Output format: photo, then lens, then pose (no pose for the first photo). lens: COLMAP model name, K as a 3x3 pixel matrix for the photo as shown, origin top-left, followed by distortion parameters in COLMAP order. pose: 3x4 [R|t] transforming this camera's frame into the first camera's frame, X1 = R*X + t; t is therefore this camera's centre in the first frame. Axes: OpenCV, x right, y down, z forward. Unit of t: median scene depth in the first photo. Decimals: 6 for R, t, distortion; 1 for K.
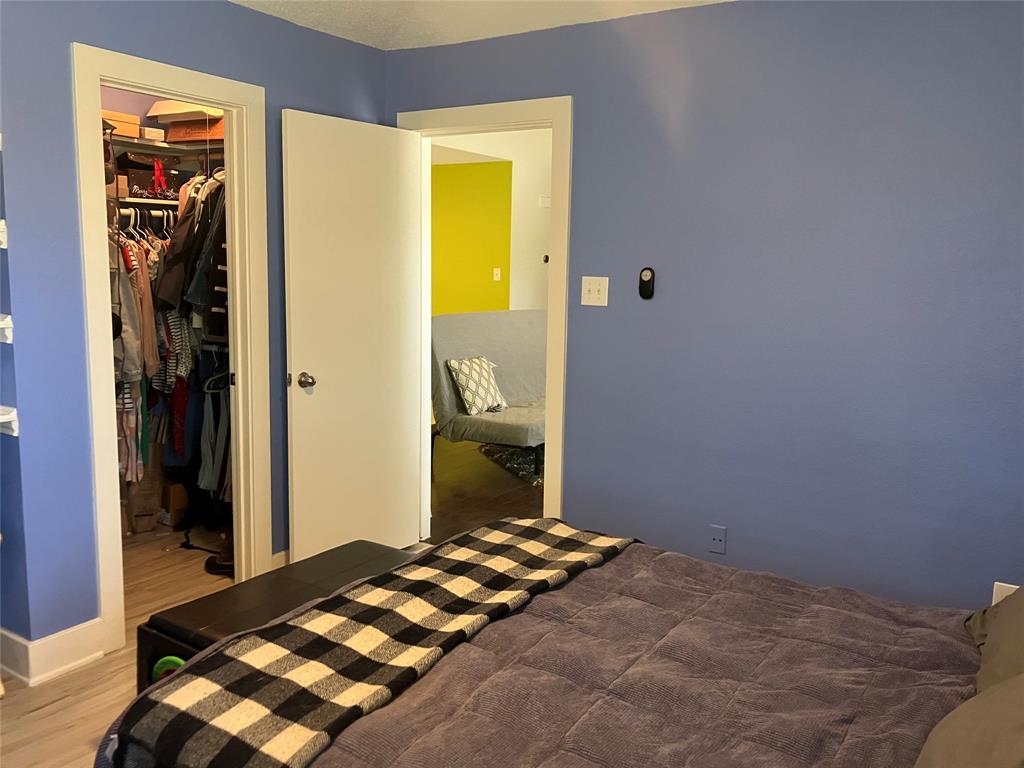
lens RADIAL K [[826.9, 0, 512.0], [0, 826.9, 384.0], [0, 0, 1]] dist [0.008822, -0.002716]
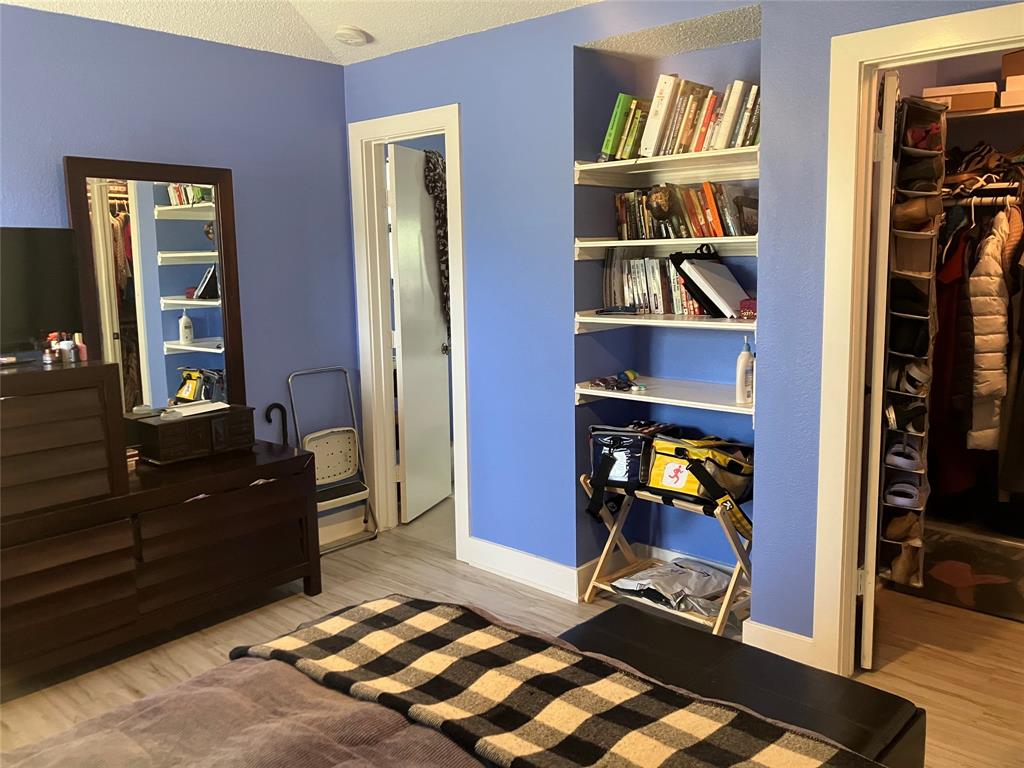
lens RADIAL K [[826.9, 0, 512.0], [0, 826.9, 384.0], [0, 0, 1]] dist [0.008822, -0.002716]
pose [[-0.173185, 0.109820, -0.978747, 0.601204], [-0.133168, 0.982027, 0.133751, -0.121692], [0.975845, 0.153501, -0.155448, 1.017508]]
